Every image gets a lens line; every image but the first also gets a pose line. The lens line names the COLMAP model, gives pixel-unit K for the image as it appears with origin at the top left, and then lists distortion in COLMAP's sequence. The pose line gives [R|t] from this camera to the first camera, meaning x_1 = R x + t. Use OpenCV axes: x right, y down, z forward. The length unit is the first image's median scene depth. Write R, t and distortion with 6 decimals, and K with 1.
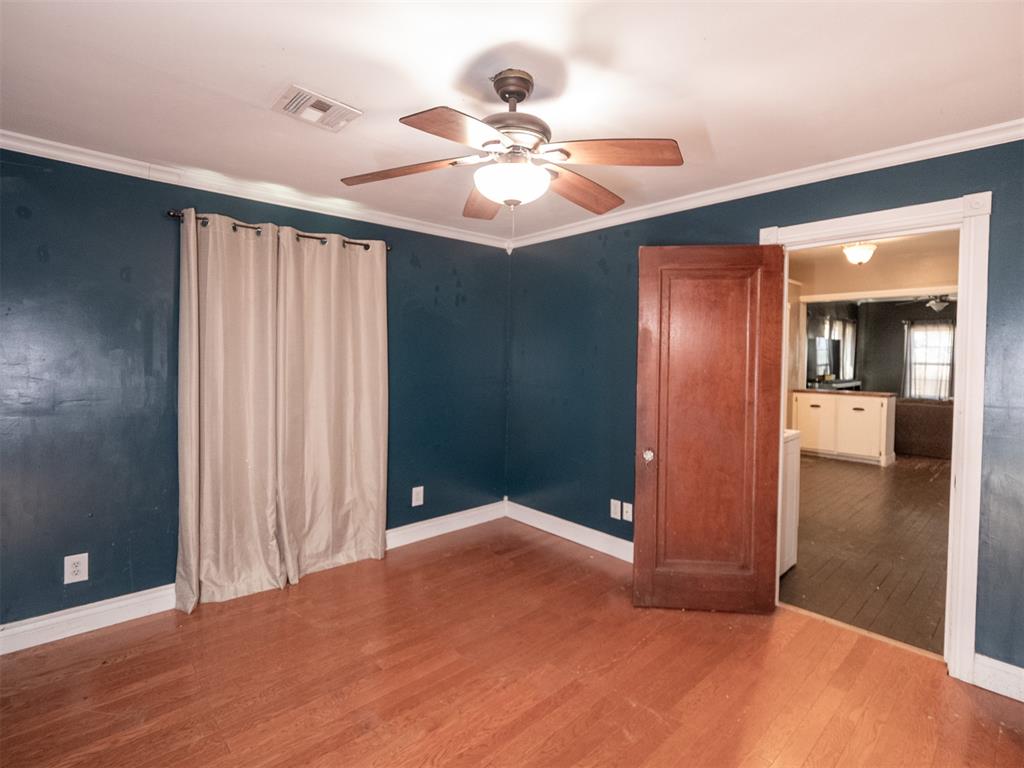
lens RADIAL K [[513.9, 0, 515.2], [0, 513.9, 382.4], [0, 0, 1]] dist [-0.002448, -0.002225]
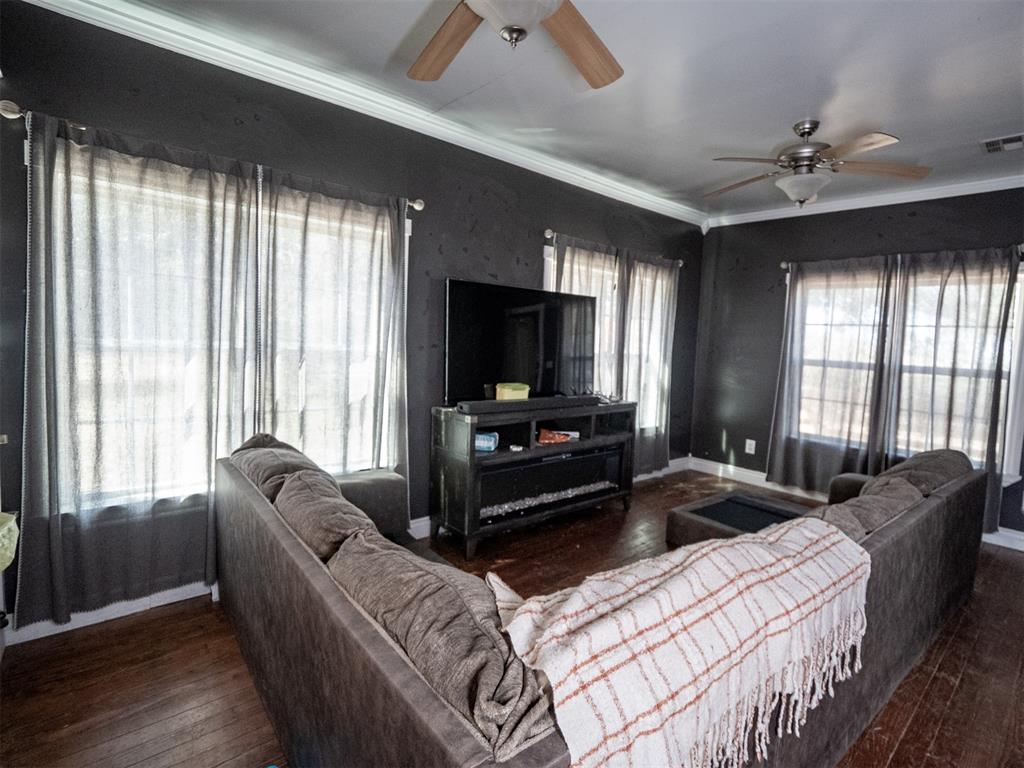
lens RADIAL K [[513.9, 0, 515.6], [0, 513.9, 378.6], [0, 0, 1]] dist [-0.002448, -0.002225]
pose [[0.999048, 0.035399, -0.025510, 0.586337], [-0.034728, 0.999051, 0.026305, -0.027572], [0.026417, -0.025394, 0.999328, 0.595672]]
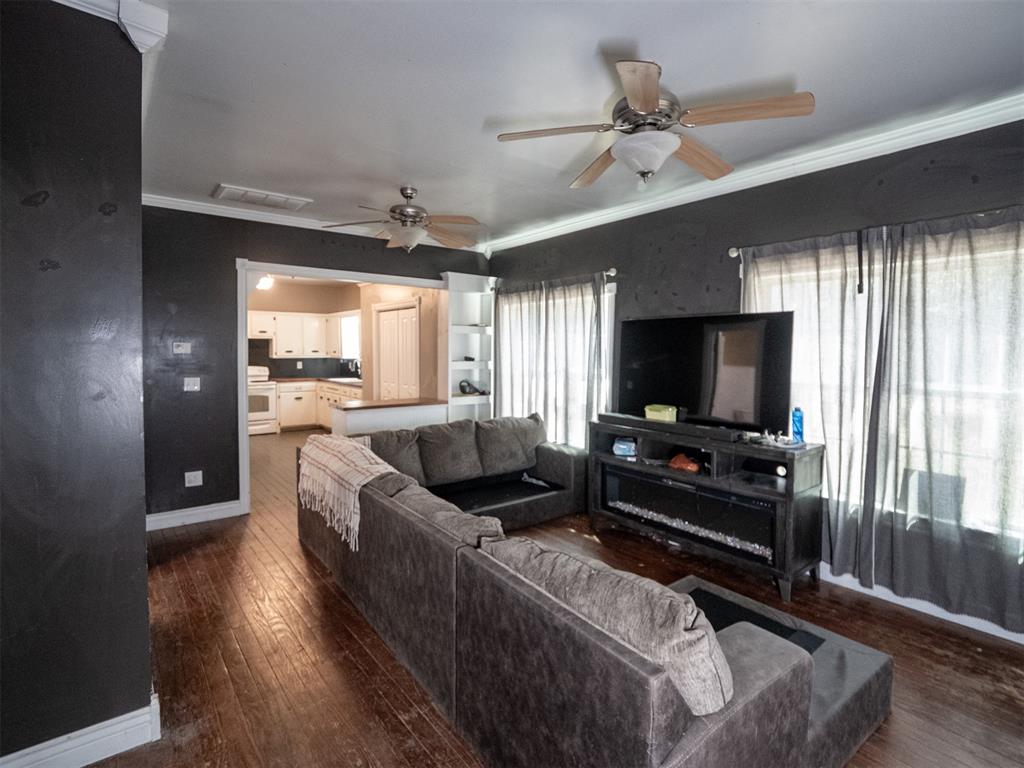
lens RADIAL K [[513.9, 0, 509.3], [0, 513.9, 378.7], [0, 0, 1]] dist [-0.002448, -0.002225]
pose [[-0.090662, 0.051817, -0.994533, 1.127908], [-0.052186, 0.997026, 0.056704, -0.061064], [0.994513, 0.057042, -0.087688, 0.974645]]
